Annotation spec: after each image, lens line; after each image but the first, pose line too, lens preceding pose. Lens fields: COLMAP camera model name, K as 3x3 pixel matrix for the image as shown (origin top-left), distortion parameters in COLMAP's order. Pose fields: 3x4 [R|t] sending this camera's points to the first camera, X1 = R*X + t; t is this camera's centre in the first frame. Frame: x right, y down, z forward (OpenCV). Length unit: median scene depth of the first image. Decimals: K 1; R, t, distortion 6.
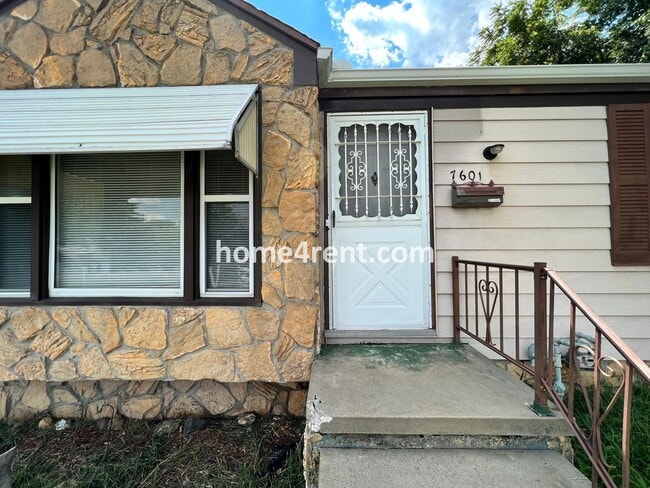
lens RADIAL K [[257.3, 0, 328.5], [0, 257.3, 243.9], [0, 0, 1]] dist [0.001685, -0.001195]
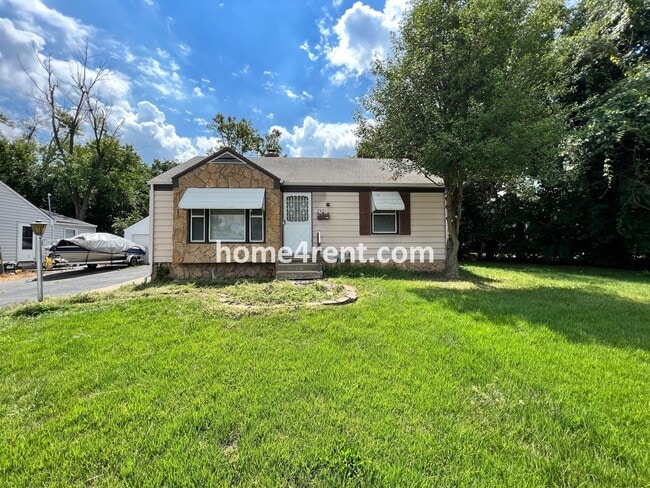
lens RADIAL K [[257.3, 0, 325.8], [0, 257.3, 245.7], [0, 0, 1]] dist [0.001685, -0.001195]
pose [[0.996135, 0.002935, 0.087789, 0.277650], [-0.004490, 0.999836, 0.017527, 0.170550], [-0.087723, -0.017853, 0.995985, -2.680845]]
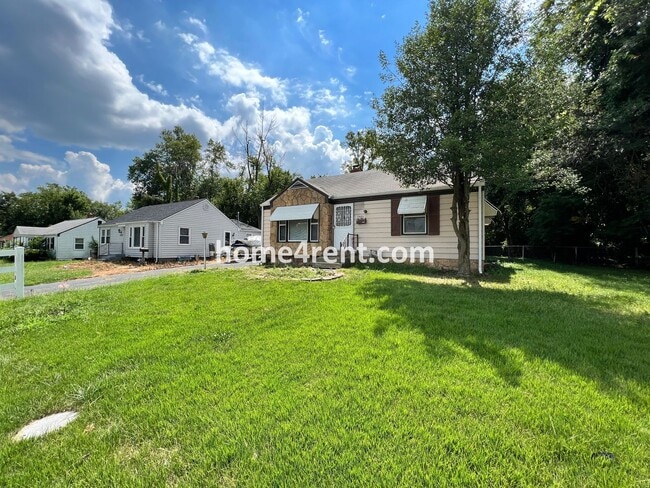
lens RADIAL K [[257.3, 0, 327.6], [0, 257.3, 241.8], [0, 0, 1]] dist [0.001685, -0.001195]
pose [[0.886974, 0.004983, -0.461792, 2.148012], [-0.001820, 0.999972, 0.007295, 0.151086], [0.461816, -0.005630, 0.886958, -3.372206]]
